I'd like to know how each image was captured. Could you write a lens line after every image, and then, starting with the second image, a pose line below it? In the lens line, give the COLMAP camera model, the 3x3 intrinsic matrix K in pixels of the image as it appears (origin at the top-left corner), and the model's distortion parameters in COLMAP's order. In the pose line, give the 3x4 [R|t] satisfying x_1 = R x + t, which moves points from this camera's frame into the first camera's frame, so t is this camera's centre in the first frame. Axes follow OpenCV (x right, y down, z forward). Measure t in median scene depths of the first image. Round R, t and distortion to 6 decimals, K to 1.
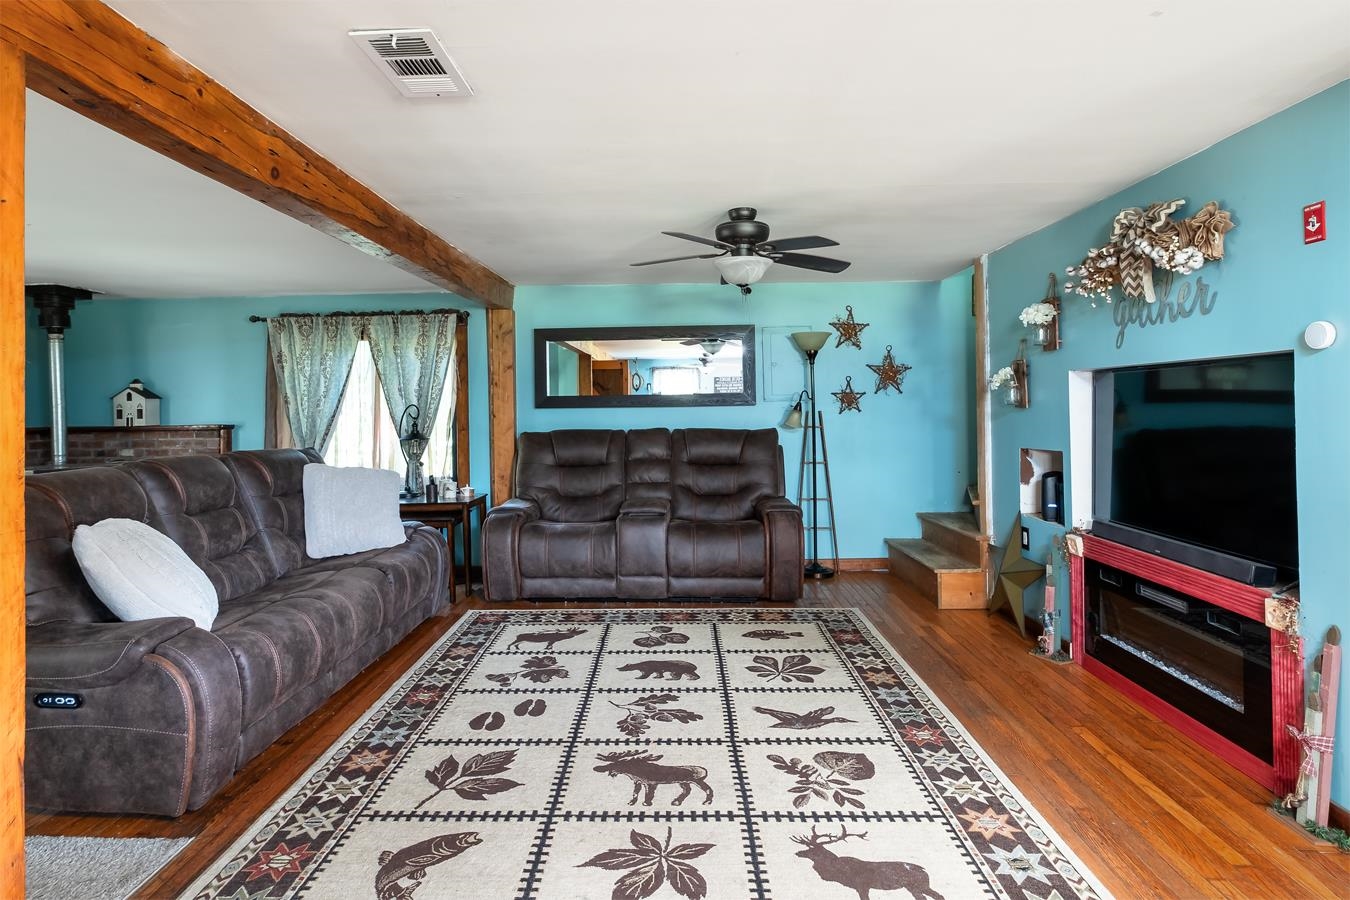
lens RADIAL K [[687.2, 0, 674.9], [0, 687.2, 408.9], [0, 0, 1]] dist [-0.002354, -0.000447]
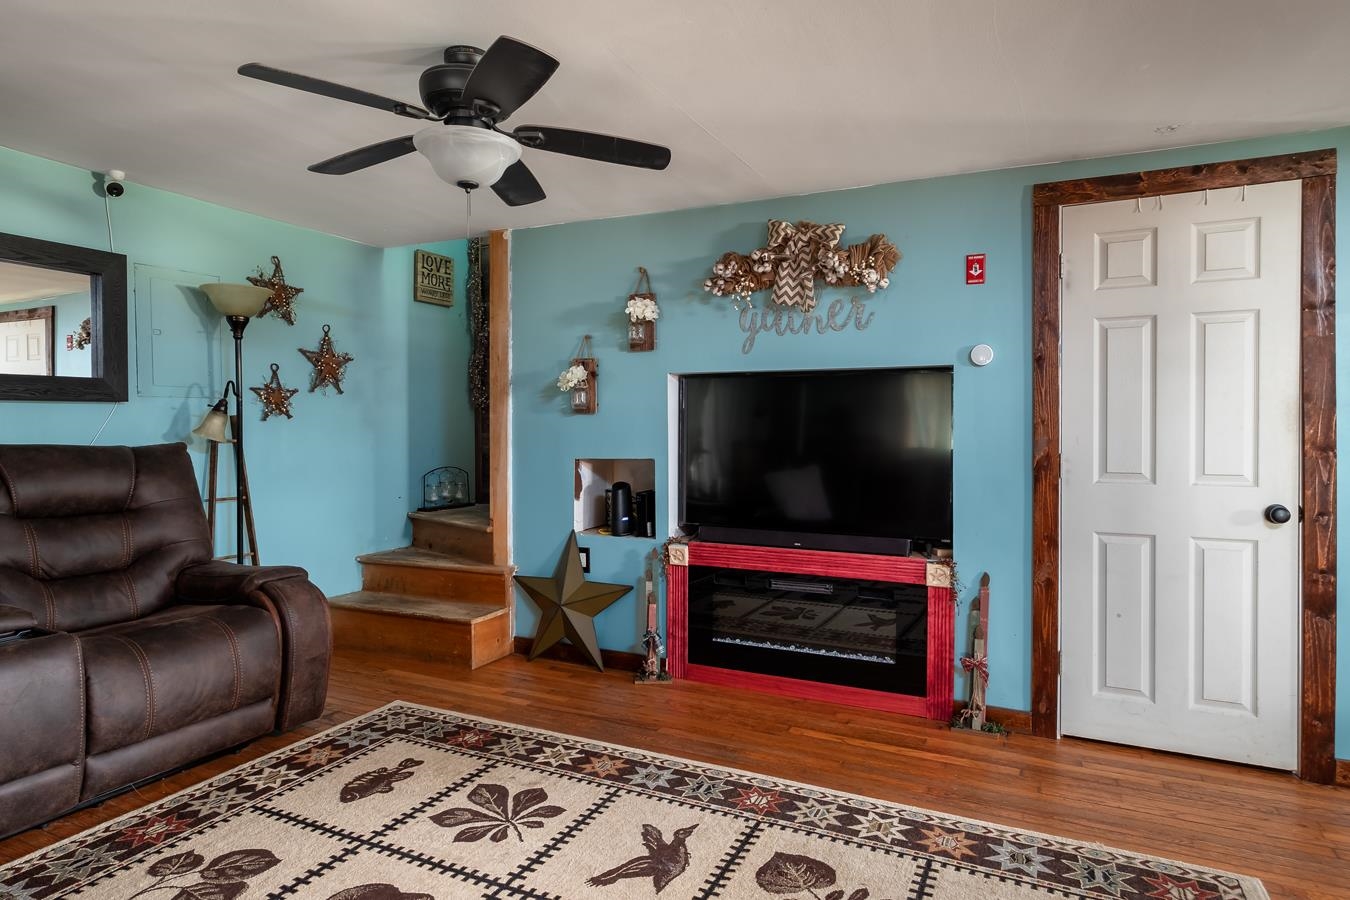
lens RADIAL K [[775.6, 0, 675.1], [0, 775.6, 435.1], [0, 0, 1]] dist [-0.002681, 0.001330]
pose [[0.434001, 0.000751, 0.900912, -0.377834], [-0.004462, 0.999989, 0.001316, 0.027435], [-0.900901, -0.004591, 0.434000, 0.504038]]
